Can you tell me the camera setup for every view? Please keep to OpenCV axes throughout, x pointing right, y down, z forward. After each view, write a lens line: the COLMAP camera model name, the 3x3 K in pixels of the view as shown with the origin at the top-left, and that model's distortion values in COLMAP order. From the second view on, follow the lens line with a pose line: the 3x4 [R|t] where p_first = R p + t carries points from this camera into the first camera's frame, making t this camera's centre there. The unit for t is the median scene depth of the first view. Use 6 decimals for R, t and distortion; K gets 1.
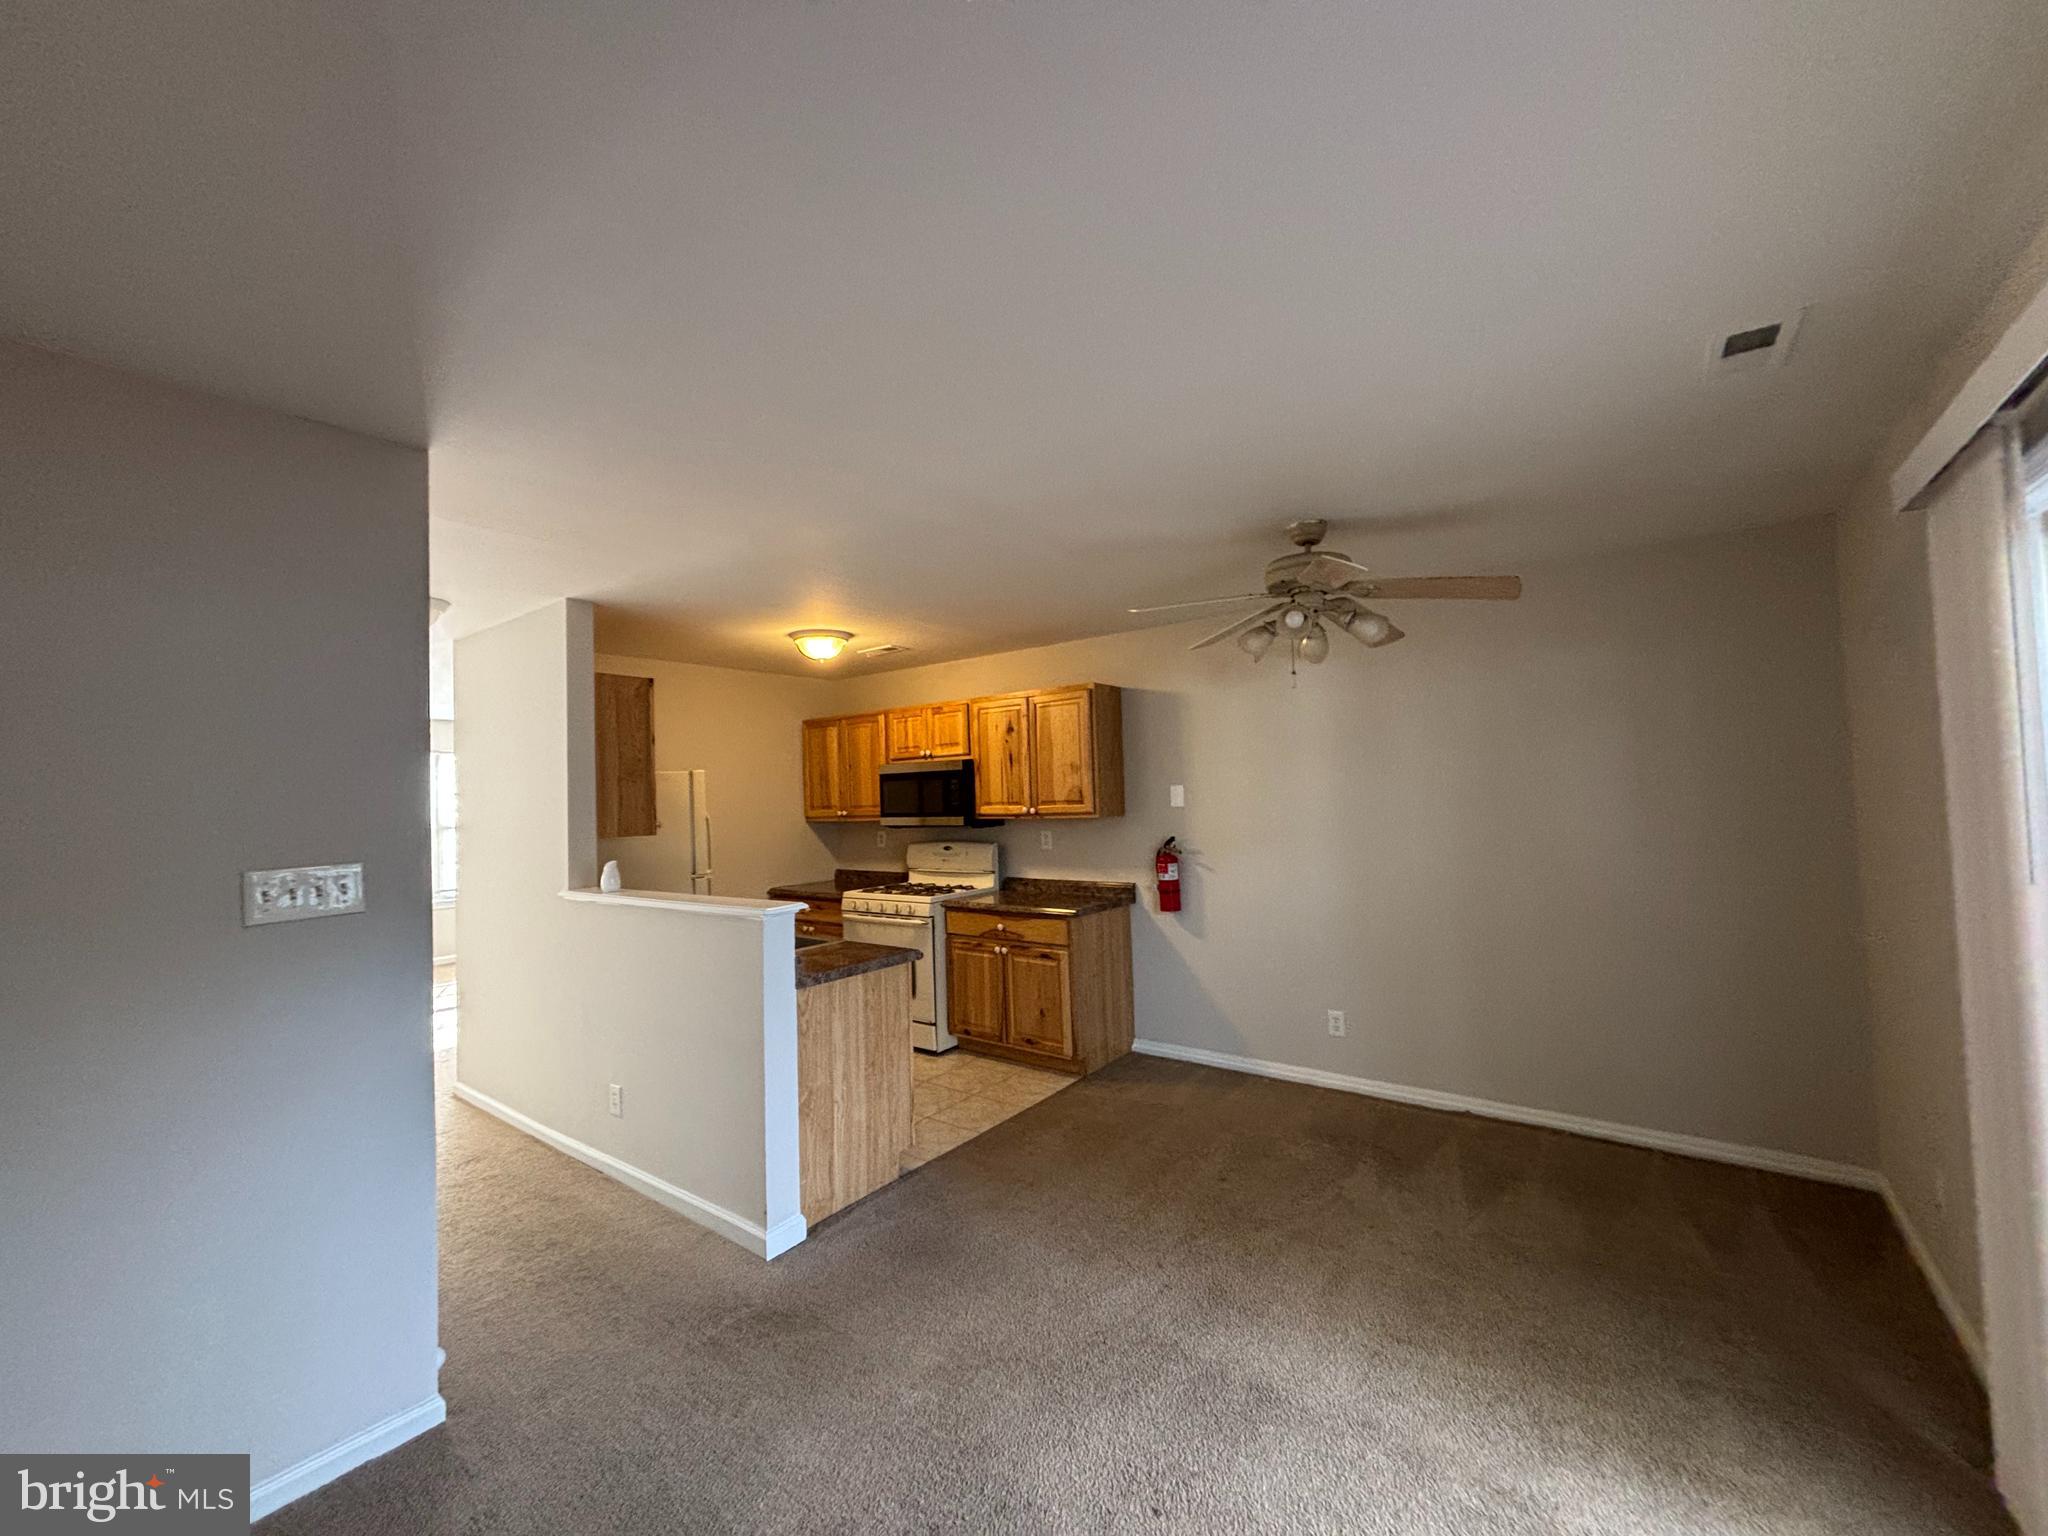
lens RADIAL K [[830.5, 0, 1018.3], [0, 830.5, 770.4], [0, 0, 1]] dist [-0.014887, 0.007632]
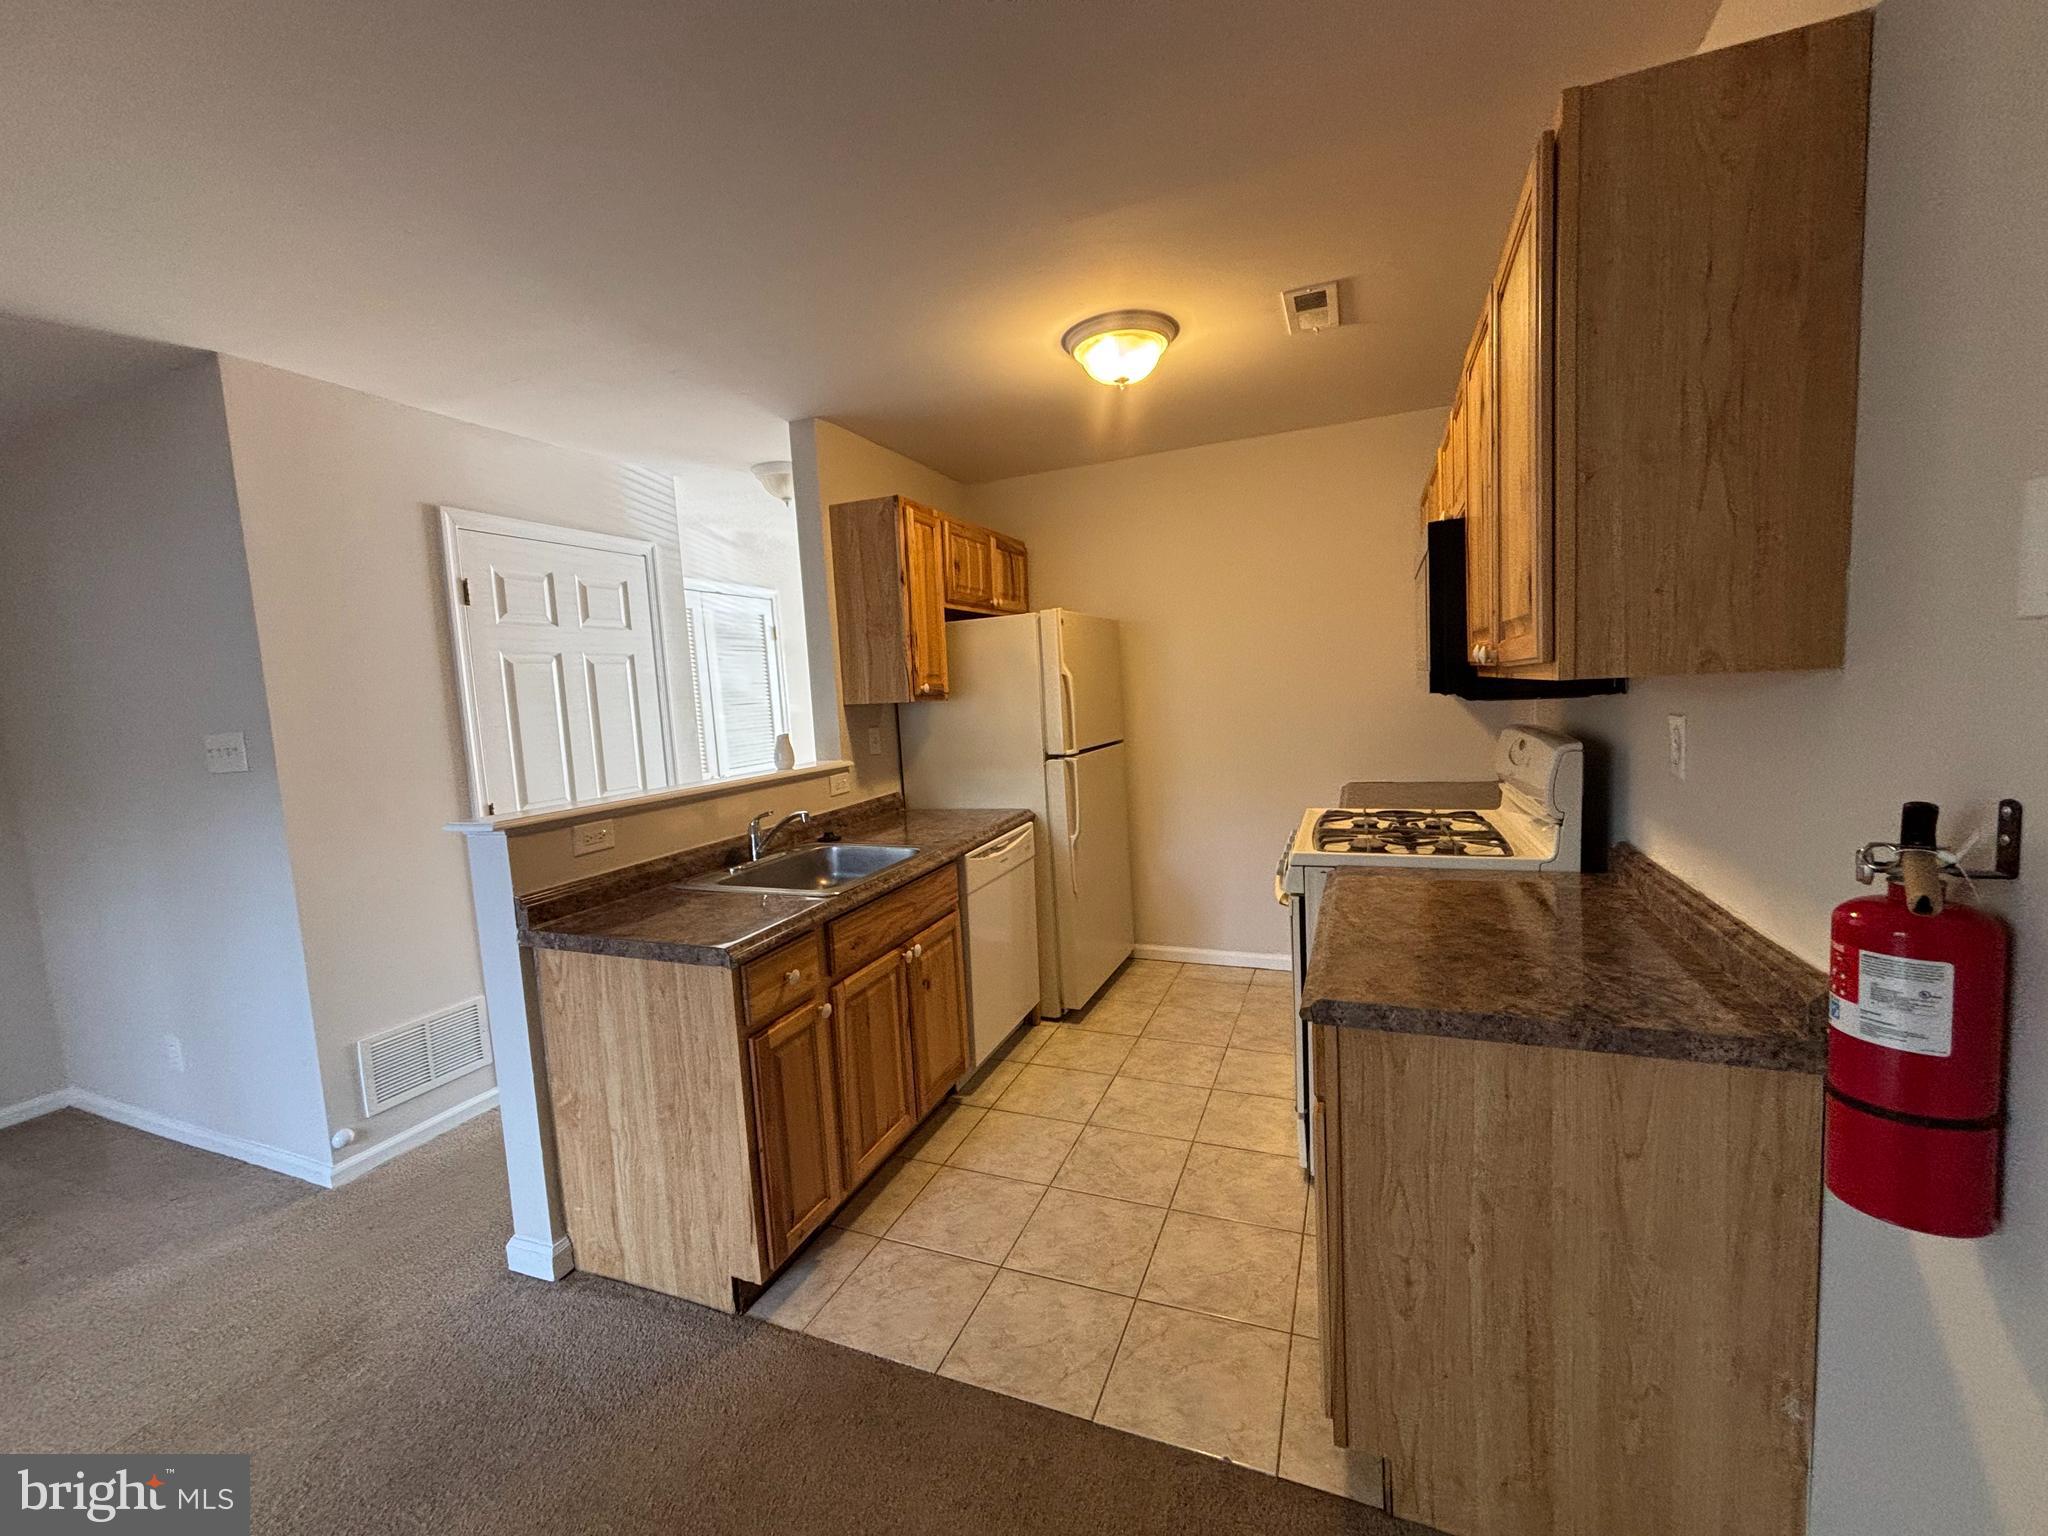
lens RADIAL K [[830.5, 0, 1018.3], [0, 830.5, 770.4], [0, 0, 1]] dist [-0.014887, 0.007632]
pose [[0.253414, 0.116173, -0.960357, 0.432738], [0.077791, 0.987100, 0.139935, 0.052517], [0.964225, -0.110169, 0.241107, 1.134009]]
